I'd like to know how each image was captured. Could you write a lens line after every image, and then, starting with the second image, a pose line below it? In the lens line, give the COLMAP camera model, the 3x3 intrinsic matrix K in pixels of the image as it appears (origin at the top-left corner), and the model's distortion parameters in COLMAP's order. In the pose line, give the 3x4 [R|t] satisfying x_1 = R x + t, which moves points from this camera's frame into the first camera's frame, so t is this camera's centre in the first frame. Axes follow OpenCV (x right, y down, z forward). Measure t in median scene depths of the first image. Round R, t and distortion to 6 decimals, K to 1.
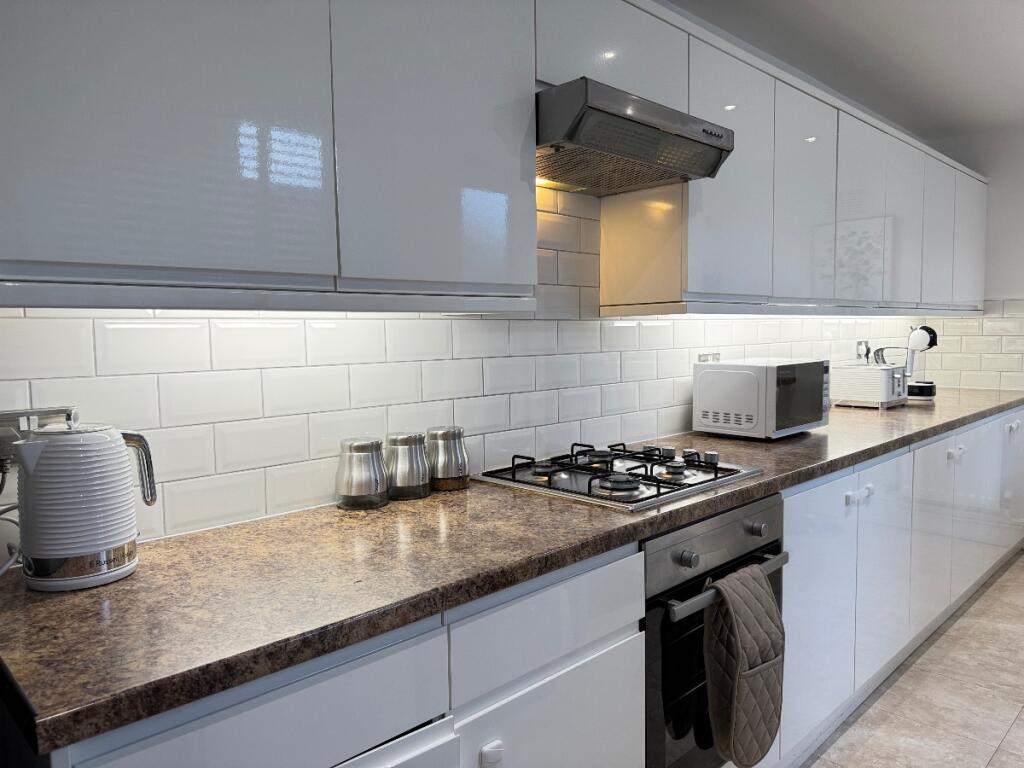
lens RADIAL K [[732.2, 0, 511.0], [0, 732.2, 385.9], [0, 0, 1]] dist [-0.004653, -0.005670]
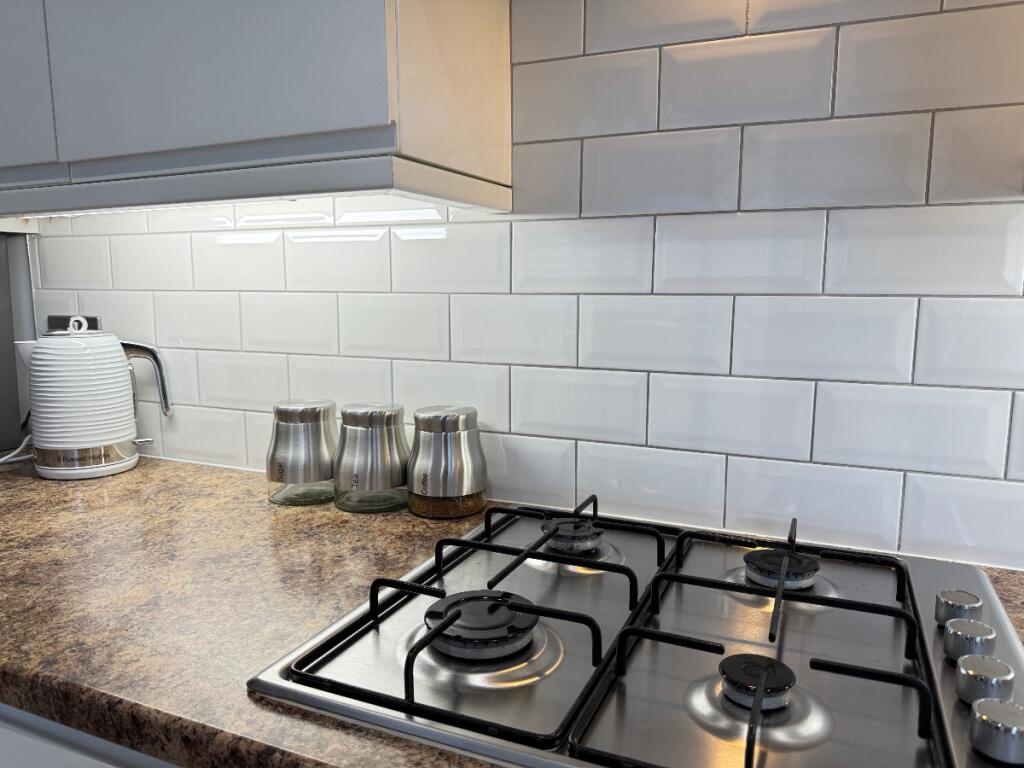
lens RADIAL K [[732.2, 0, 509.0], [0, 732.2, 390.4], [0, 0, 1]] dist [-0.004653, -0.005670]
pose [[0.358237, 0.155342, -0.920617, 0.625233], [-0.071521, 0.987729, 0.138835, -0.057153], [0.930887, 0.016108, 0.364951, 1.129726]]
